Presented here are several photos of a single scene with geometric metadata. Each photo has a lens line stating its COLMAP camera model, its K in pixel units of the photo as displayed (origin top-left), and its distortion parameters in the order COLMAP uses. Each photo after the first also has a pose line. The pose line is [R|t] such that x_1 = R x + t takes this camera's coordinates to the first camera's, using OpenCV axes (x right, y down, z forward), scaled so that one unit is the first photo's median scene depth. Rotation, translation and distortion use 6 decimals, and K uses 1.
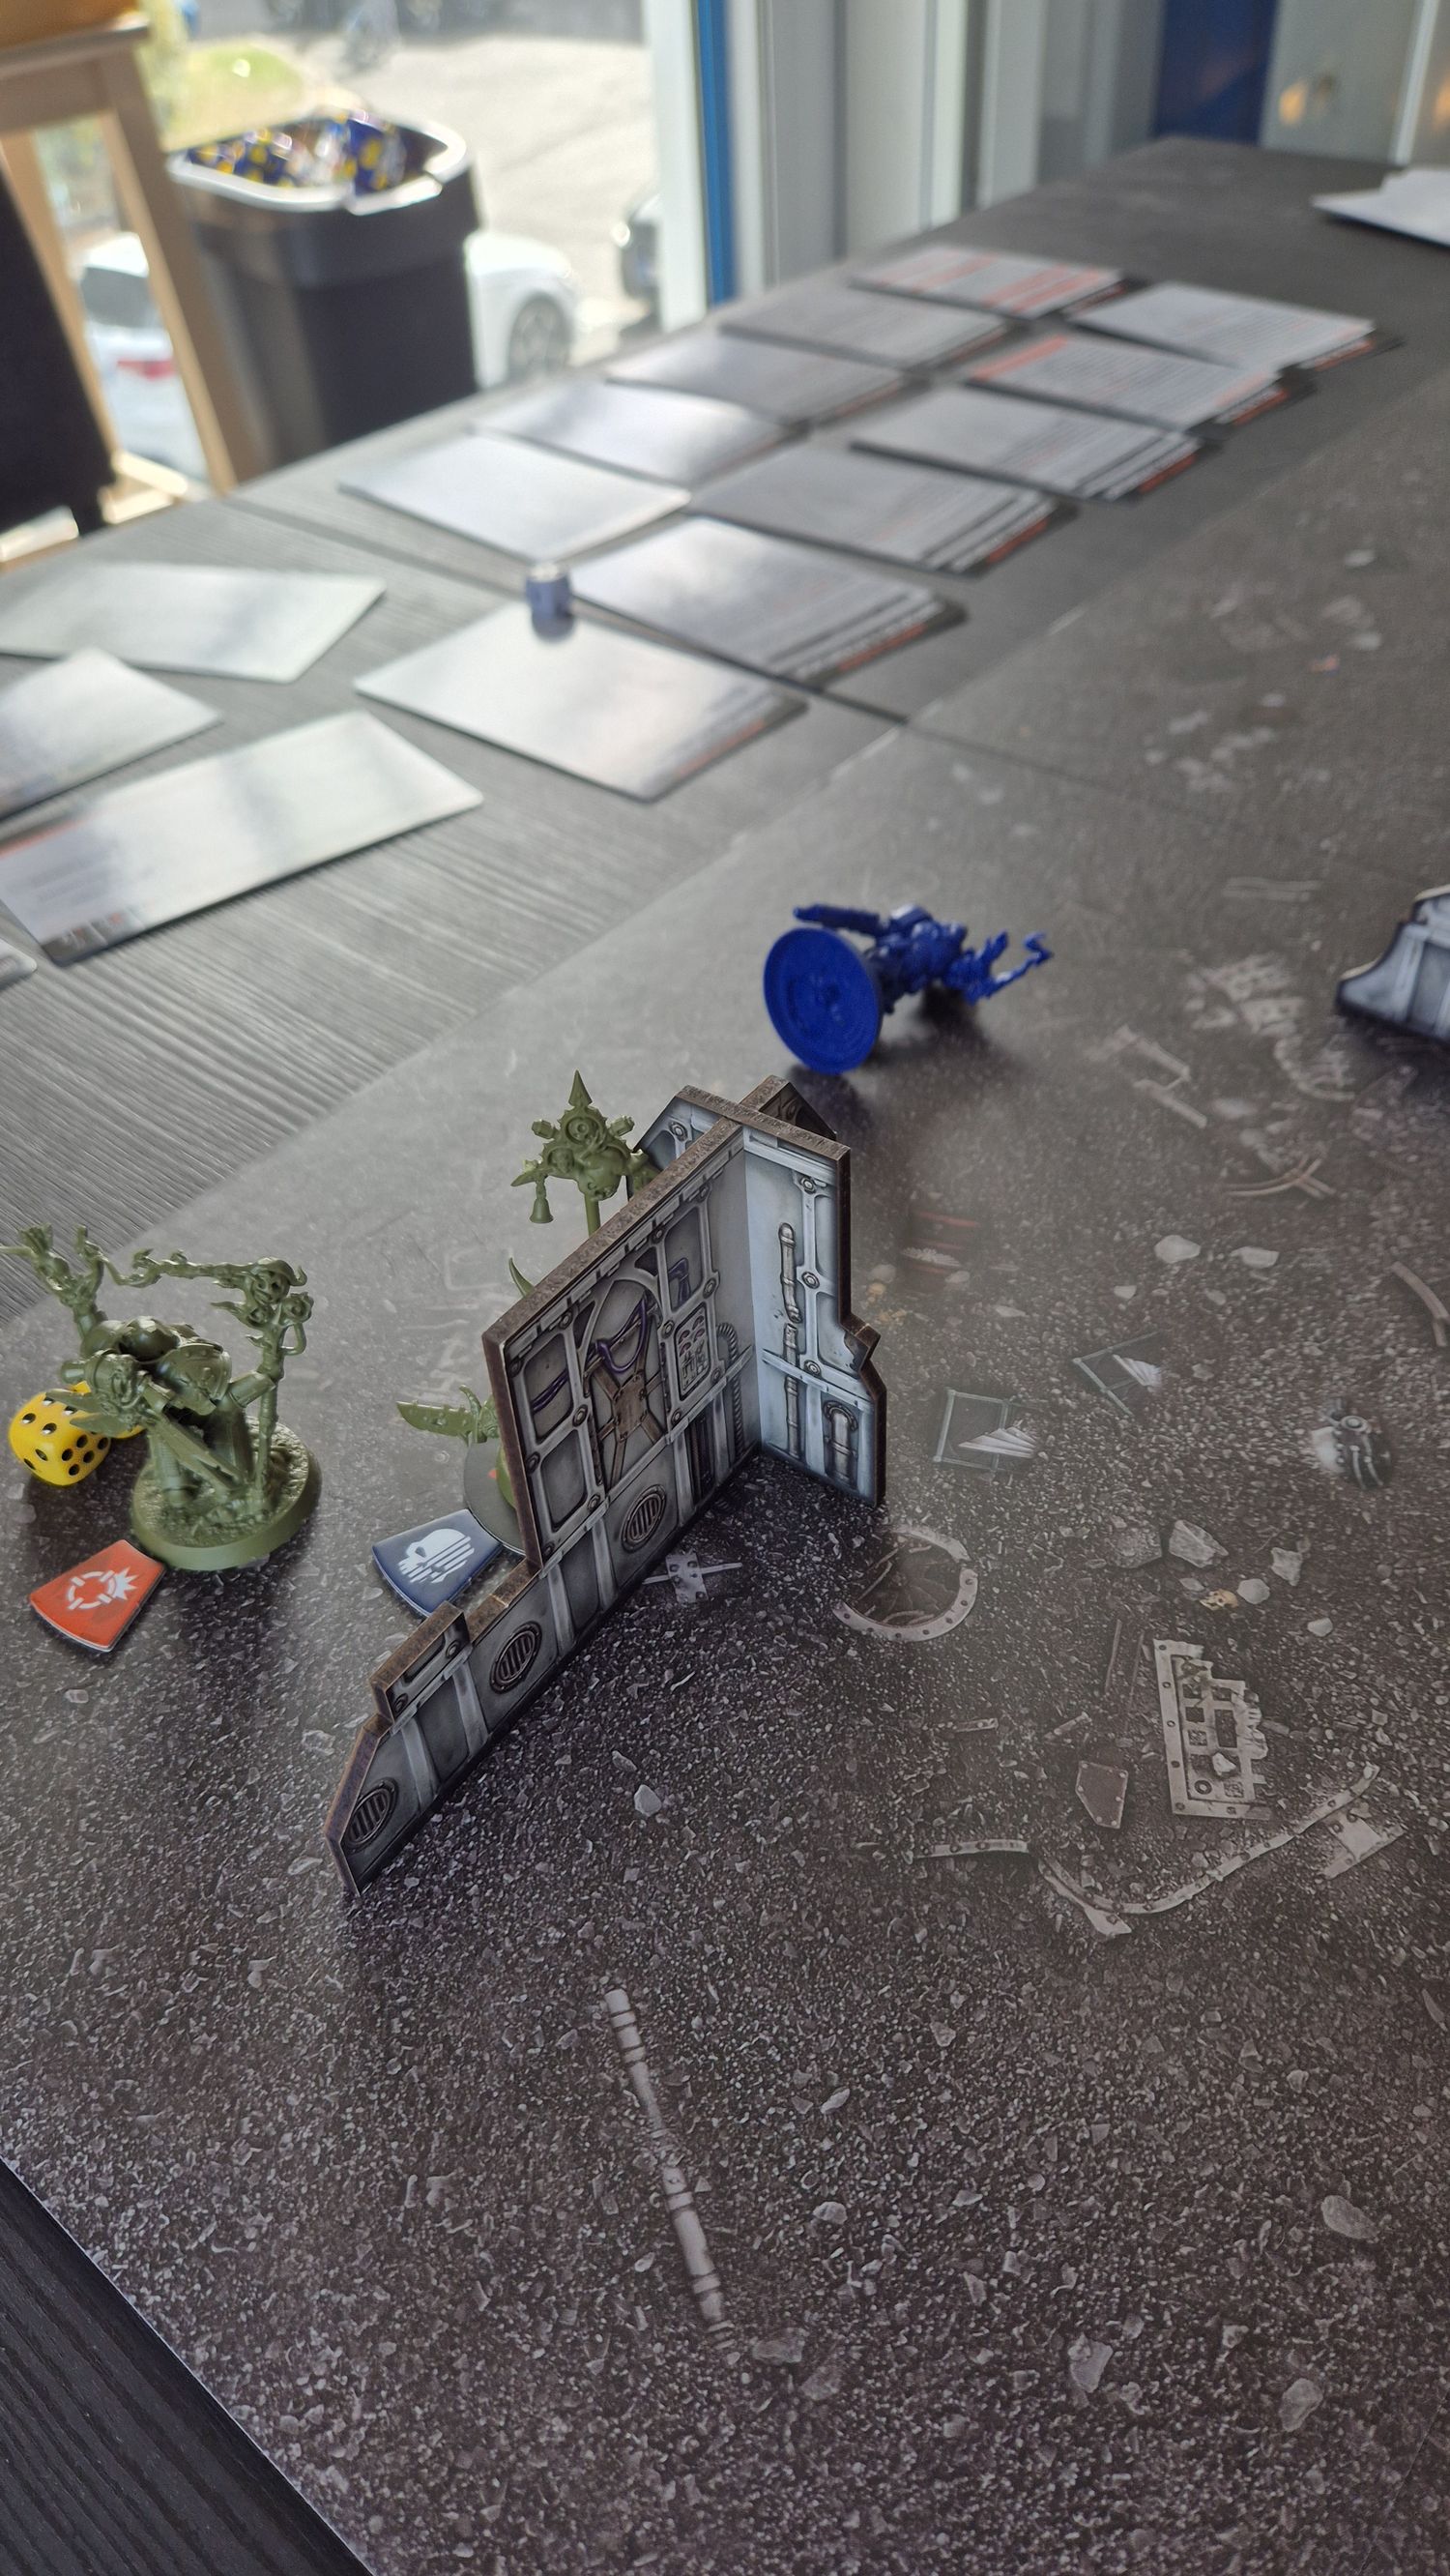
lens RADIAL K [[1778.9, 0, 708.7], [0, 1778.9, 1263.1], [0, 0, 1]] dist [0.055503, -0.062966]
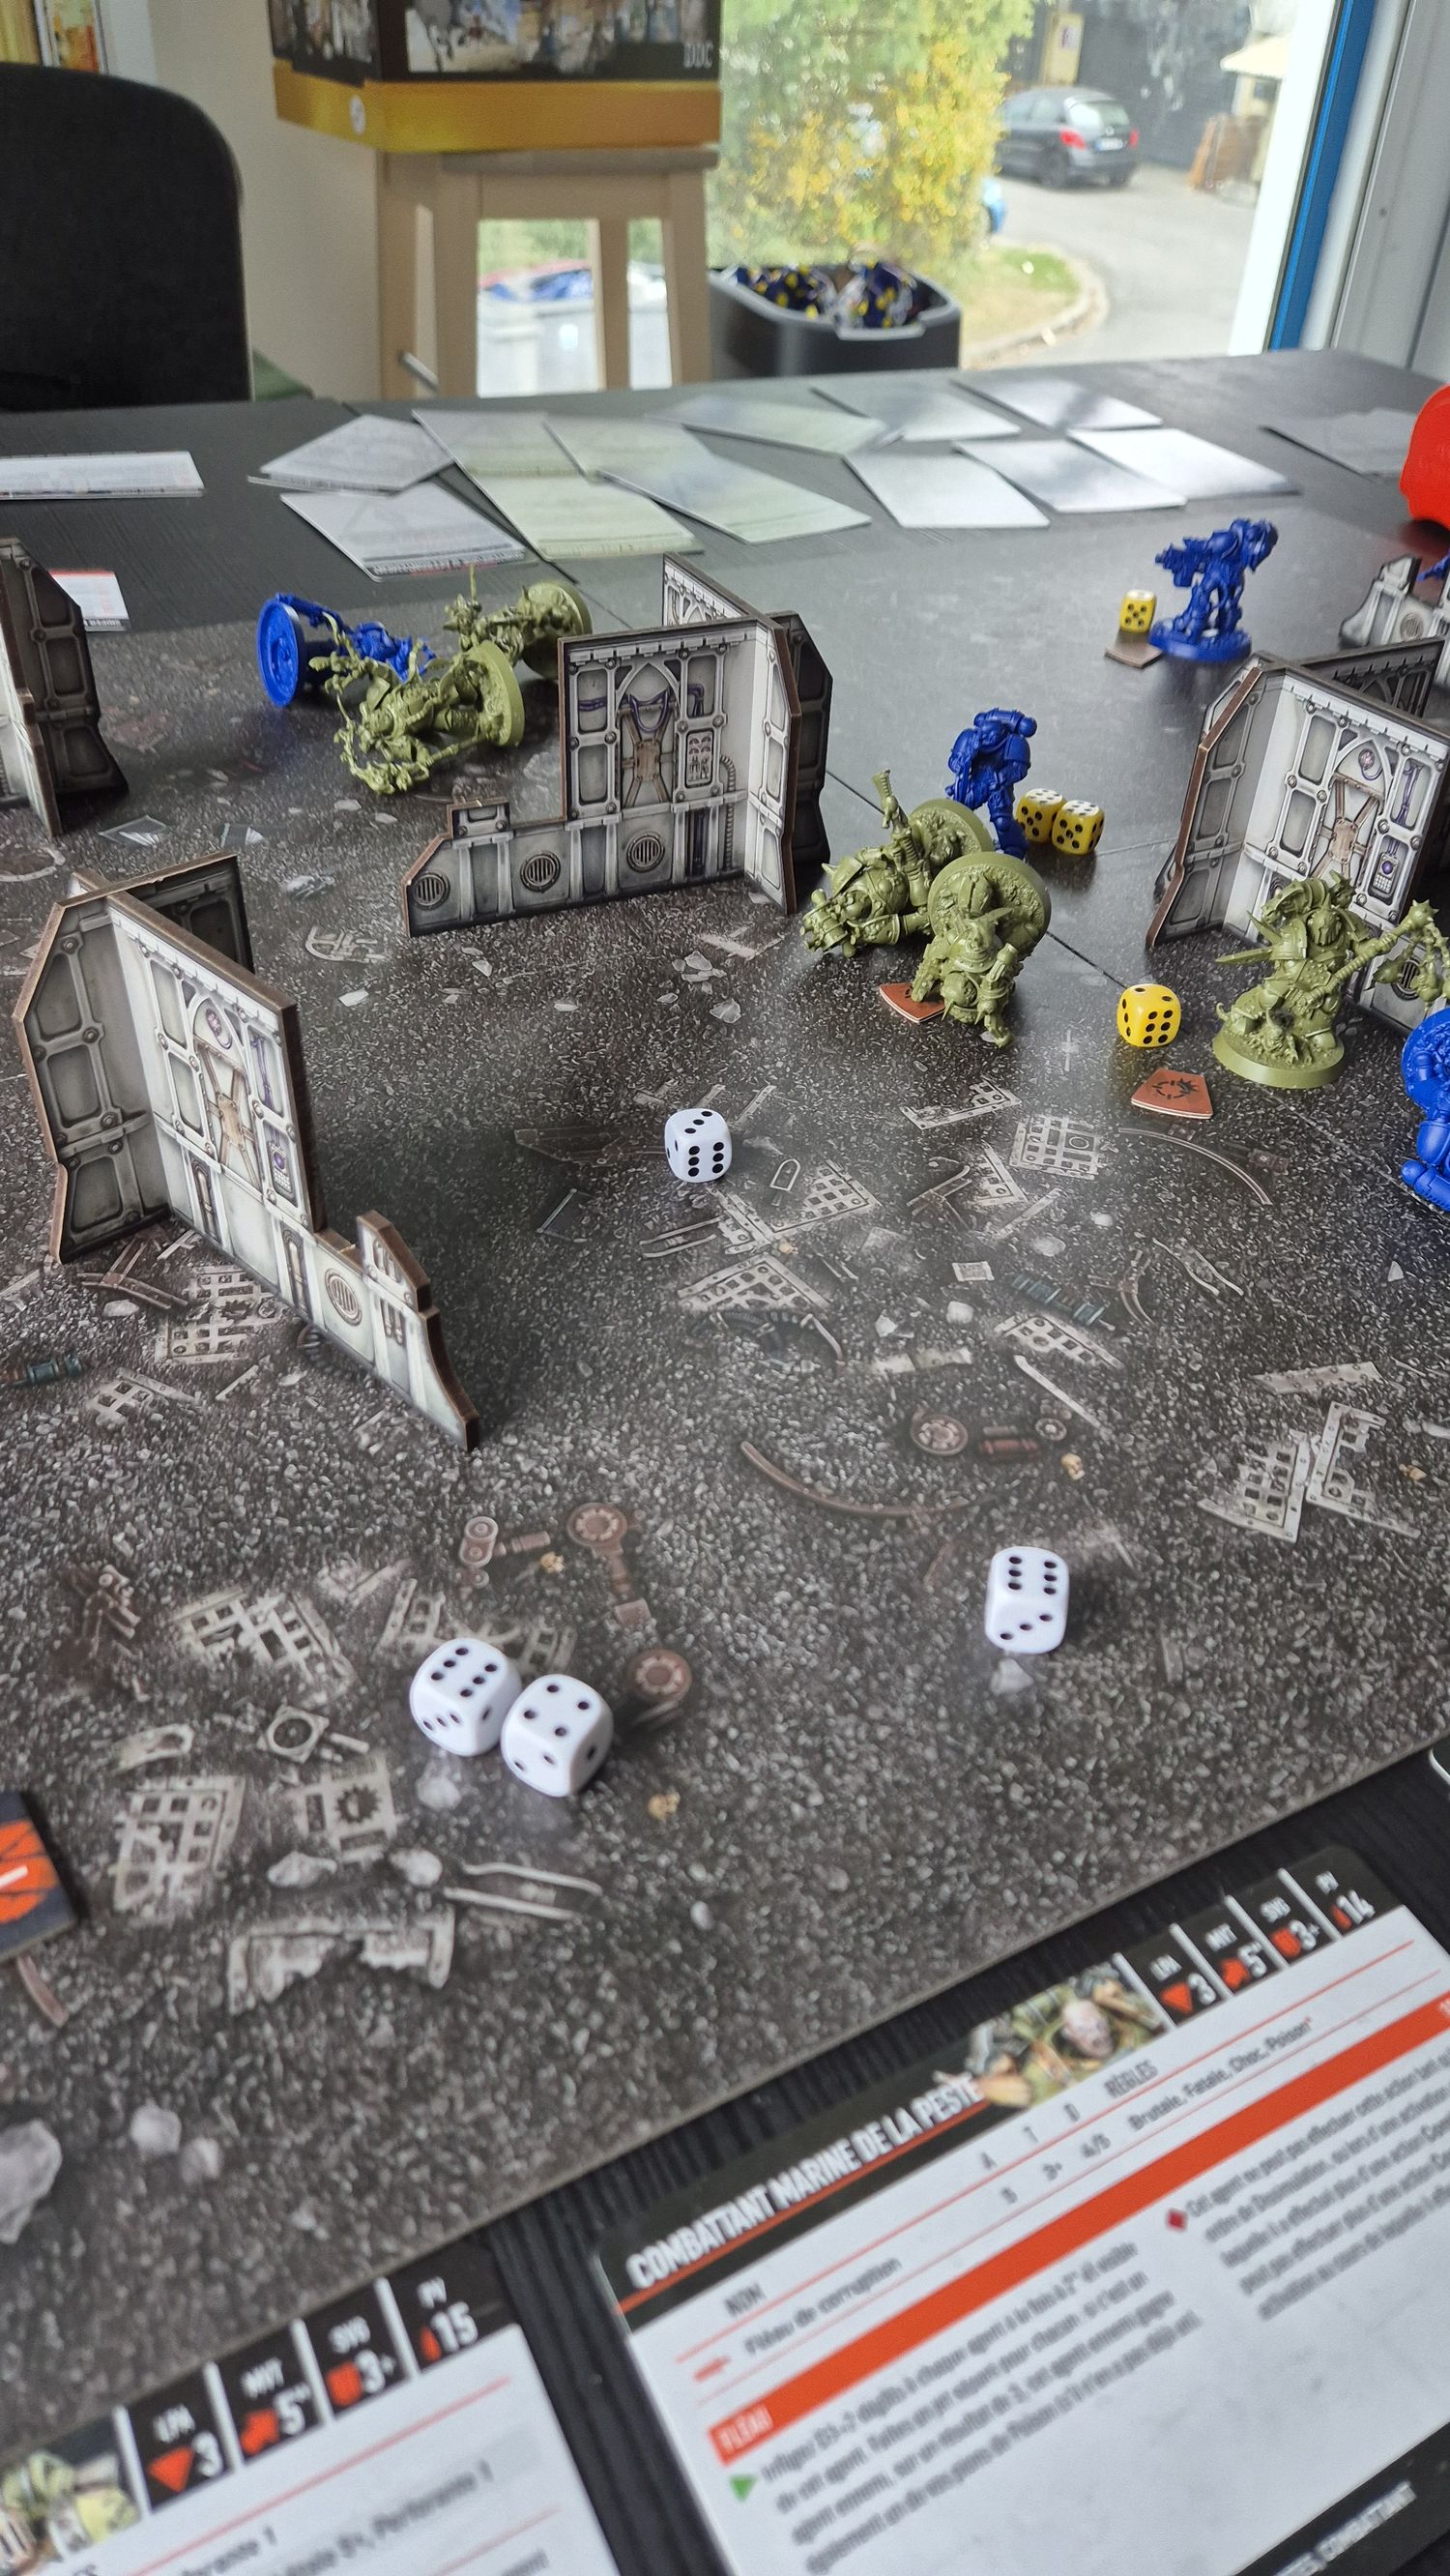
lens RADIAL K [[1778.9, 0, 733.3], [0, 1778.9, 1272.7], [0, 0, 1]] dist [0.055503, -0.062966]
pose [[0.922317, 0.306016, -0.235979, 1.210219], [-0.324829, 0.944727, -0.044468, 0.384651], [0.209328, 0.117667, 0.970740, -0.459949]]
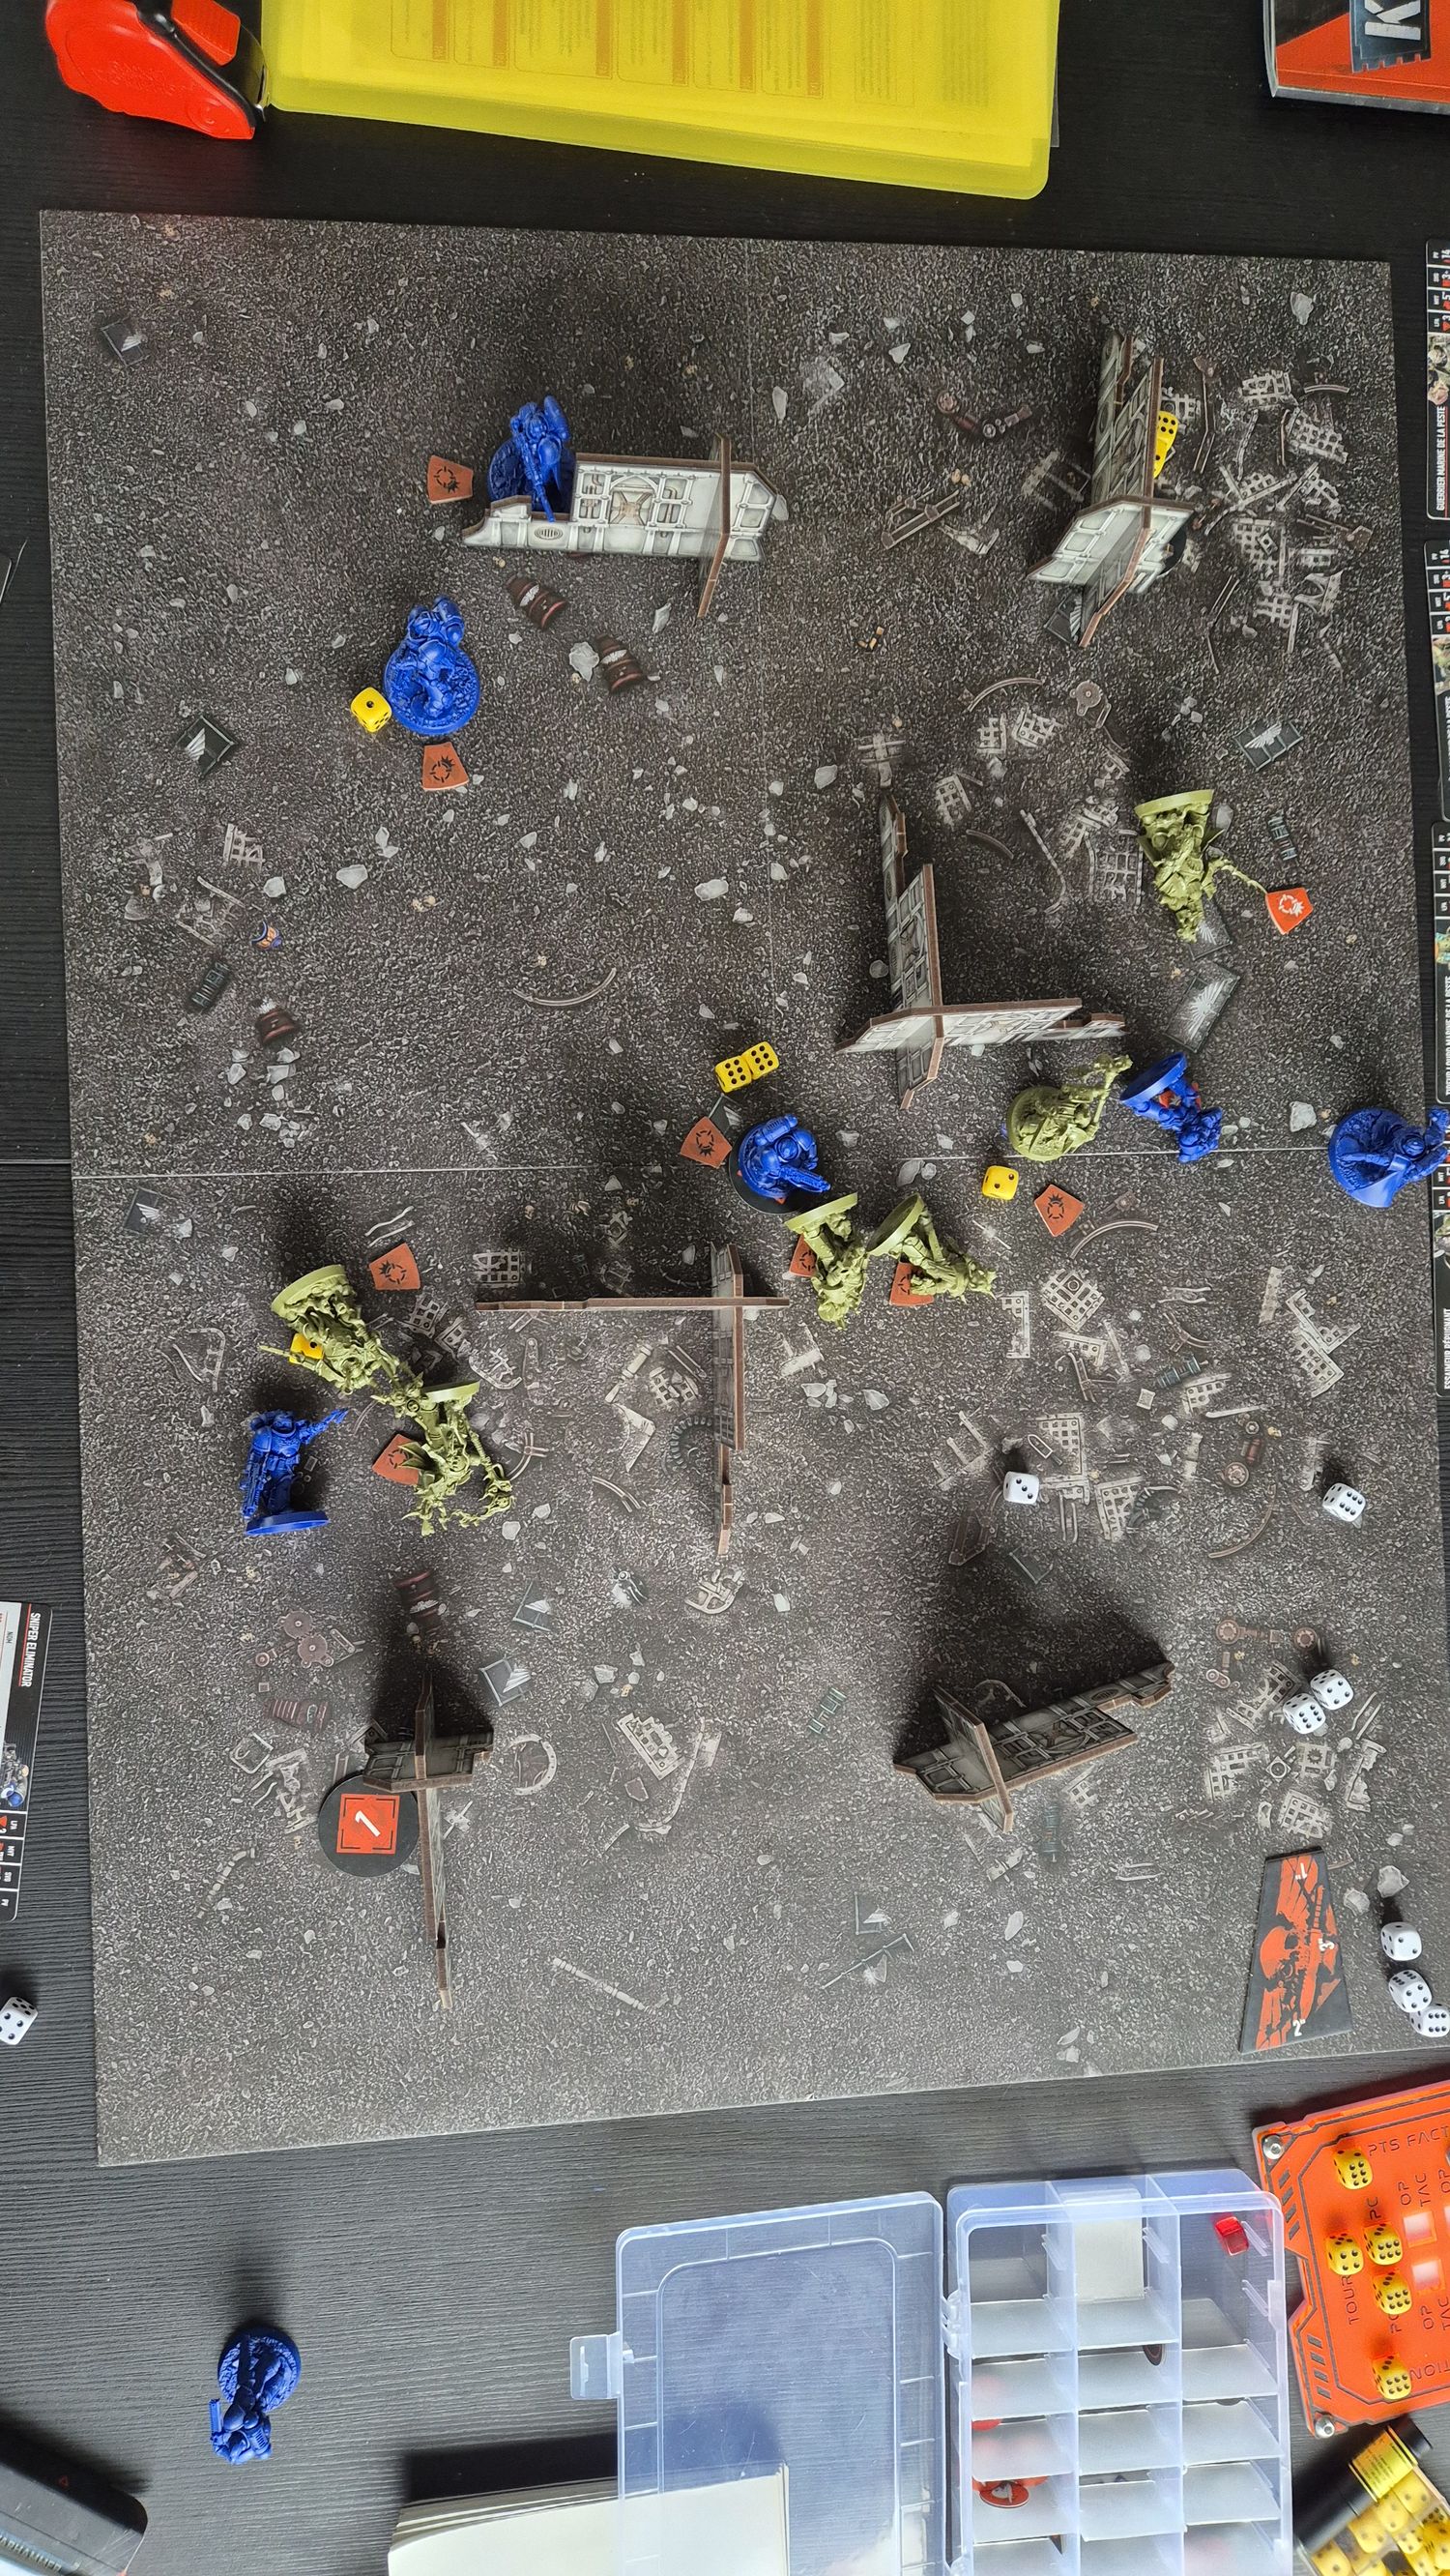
lens RADIAL K [[1778.9, 0, 681.8], [0, 1778.9, 1300.7], [0, 0, 1]] dist [0.055503, -0.062966]
pose [[0.732254, -0.662979, 0.155767, 0.295660], [0.336278, 0.550881, 0.763837, -1.939872], [-0.592217, -0.506942, 0.626330, -0.359730]]
